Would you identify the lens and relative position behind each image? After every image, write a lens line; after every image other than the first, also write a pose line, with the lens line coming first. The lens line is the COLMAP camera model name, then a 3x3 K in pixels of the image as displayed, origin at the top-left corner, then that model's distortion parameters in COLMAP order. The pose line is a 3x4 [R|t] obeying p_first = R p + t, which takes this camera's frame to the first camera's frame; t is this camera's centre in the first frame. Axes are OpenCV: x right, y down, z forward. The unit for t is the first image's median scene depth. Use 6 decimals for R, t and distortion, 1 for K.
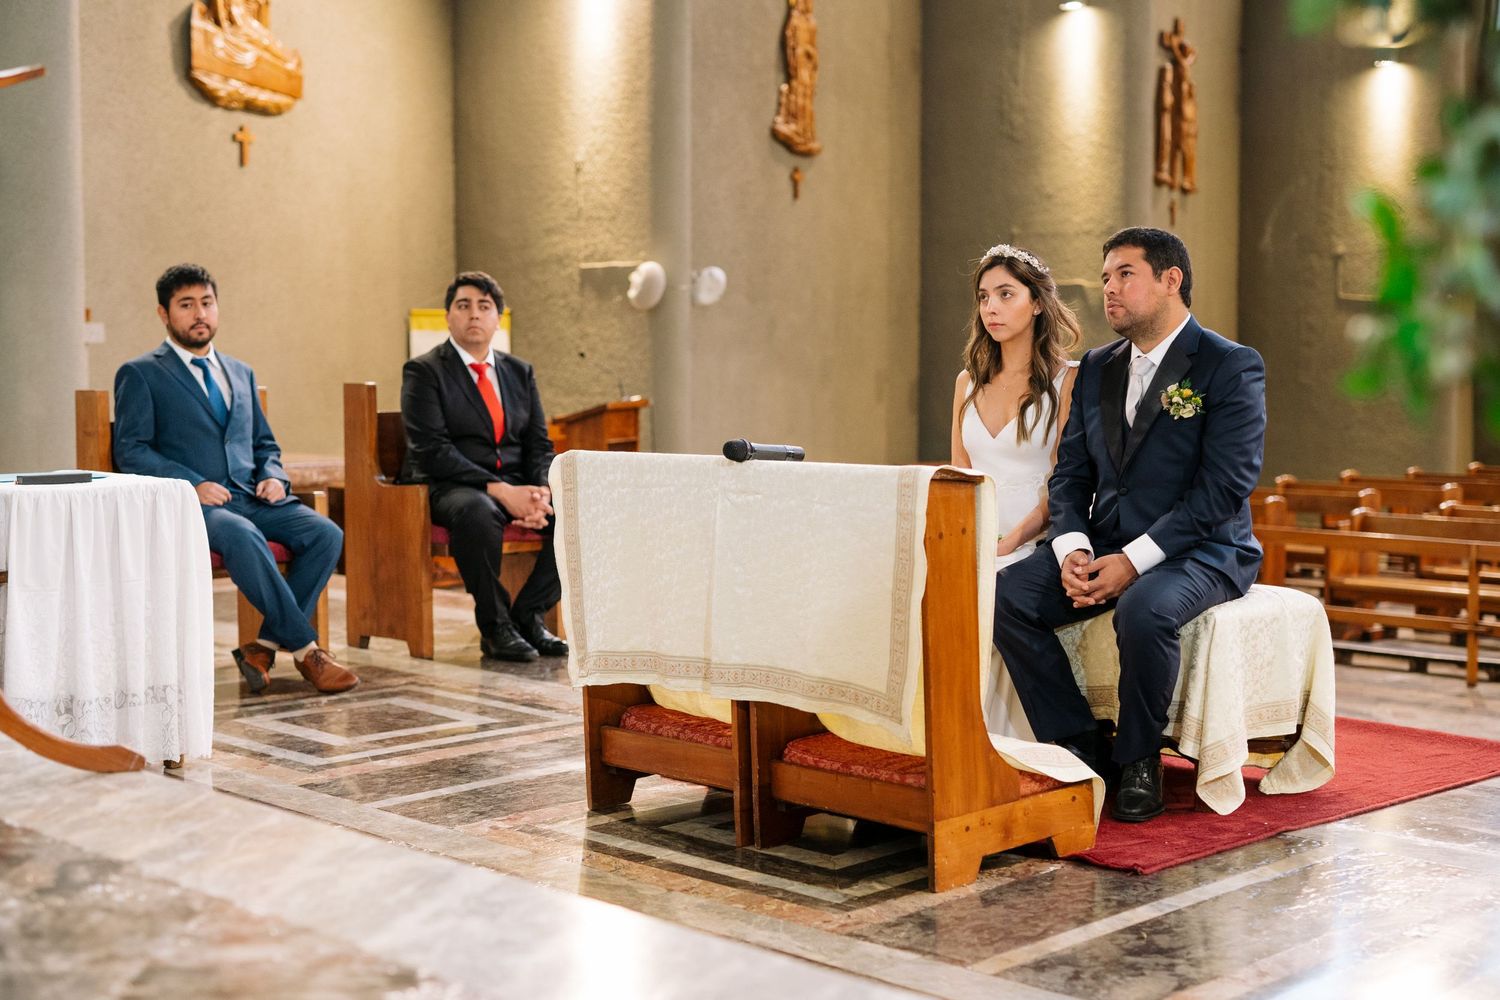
lens RADIAL K [[2147.7, 0, 752.0], [0, 2147.7, 473.9], [0, 0, 1]] dist [-0.005126, 0.048121]
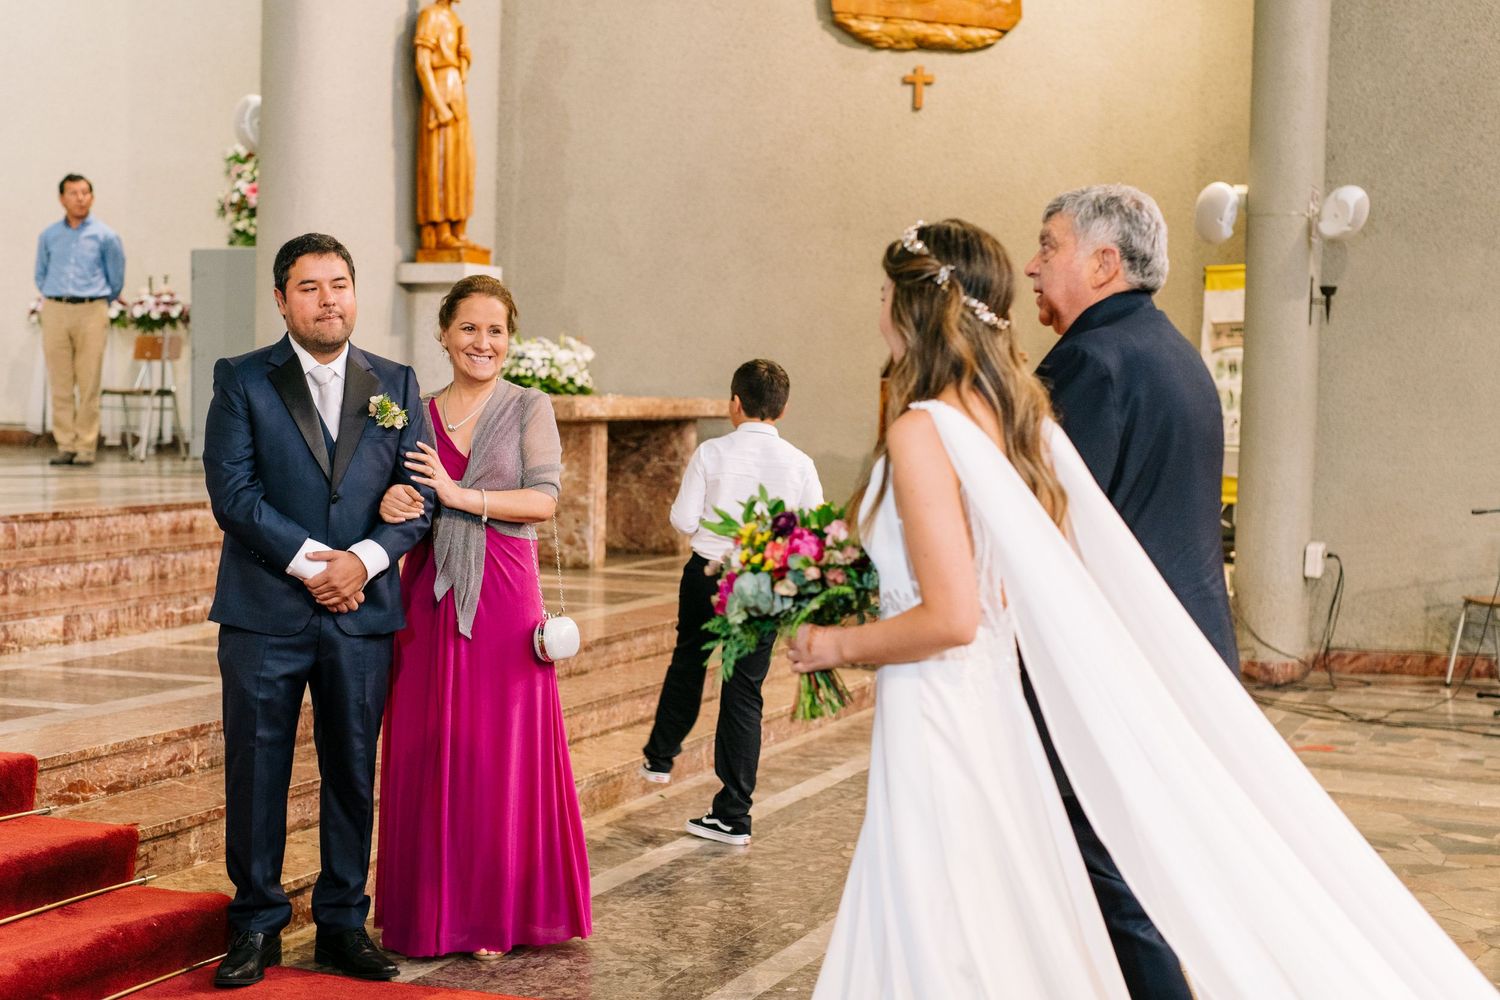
lens RADIAL K [[2162.3, 0, 824.7], [0, 2162.3, 497.3], [0, 0, 1]] dist [-0.000276, 0.077129]
pose [[0.414568, 0.056907, -0.908237, 0.603106], [-0.079709, 0.996478, 0.026052, 0.002819], [0.906521, 0.061594, 0.417643, 0.577141]]
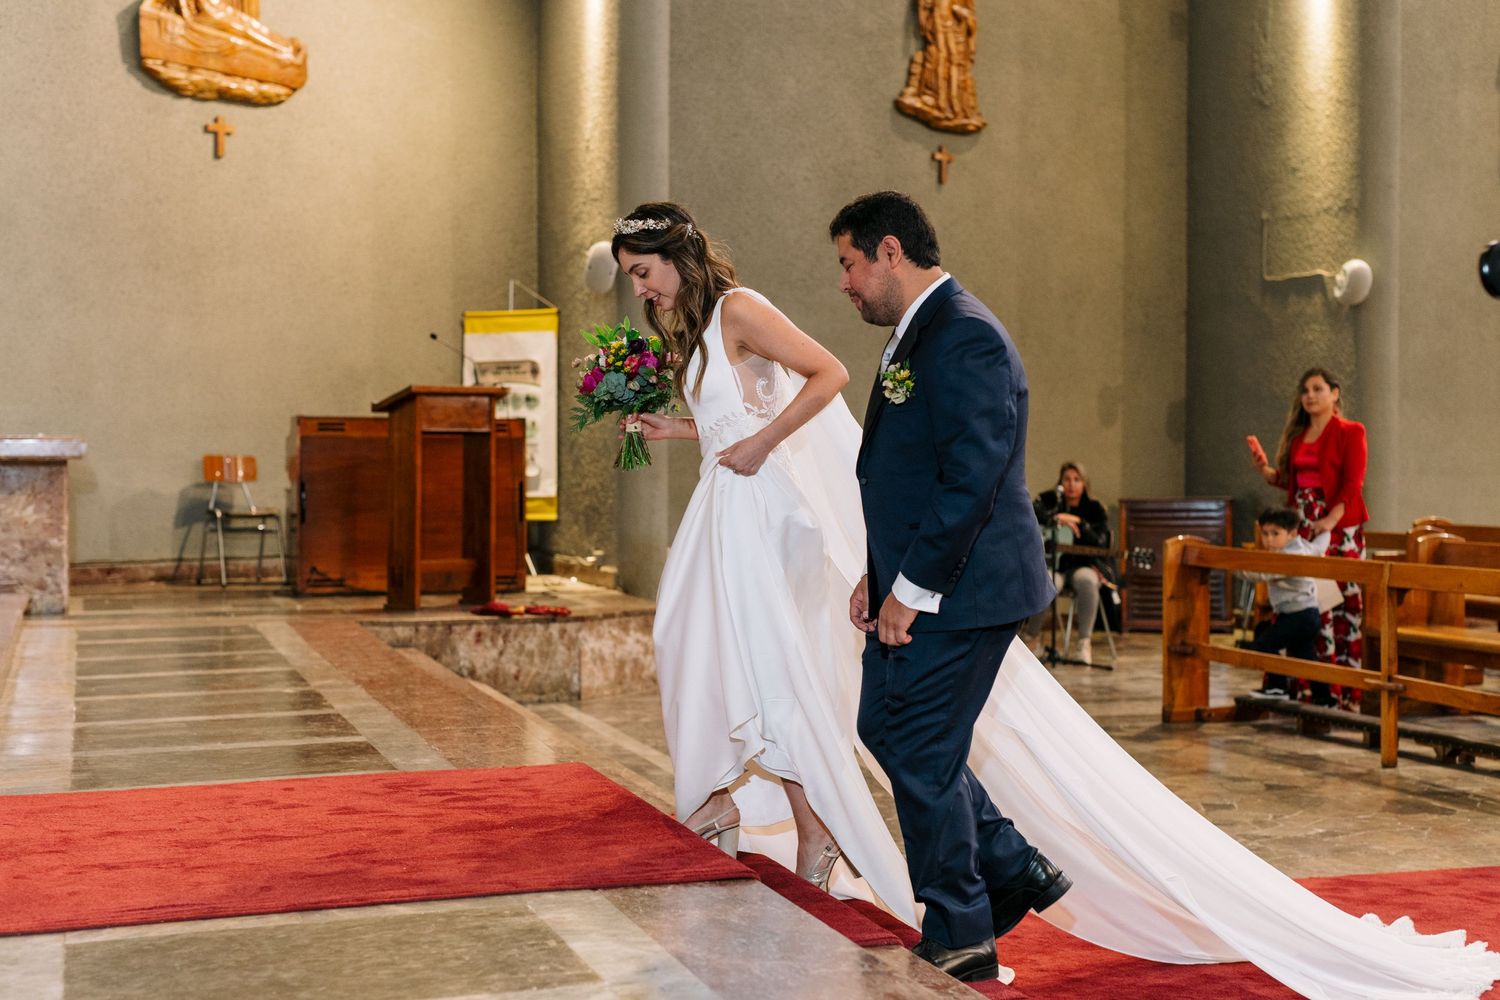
lens RADIAL K [[2147.7, 0, 752.0], [0, 2147.7, 473.9], [0, 0, 1]] dist [-0.005126, 0.048121]
pose [[0.901733, 0.005084, -0.432264, 0.397111], [-0.025972, 0.998762, -0.042432, 0.033869], [0.431513, 0.049489, 0.900748, 0.235088]]
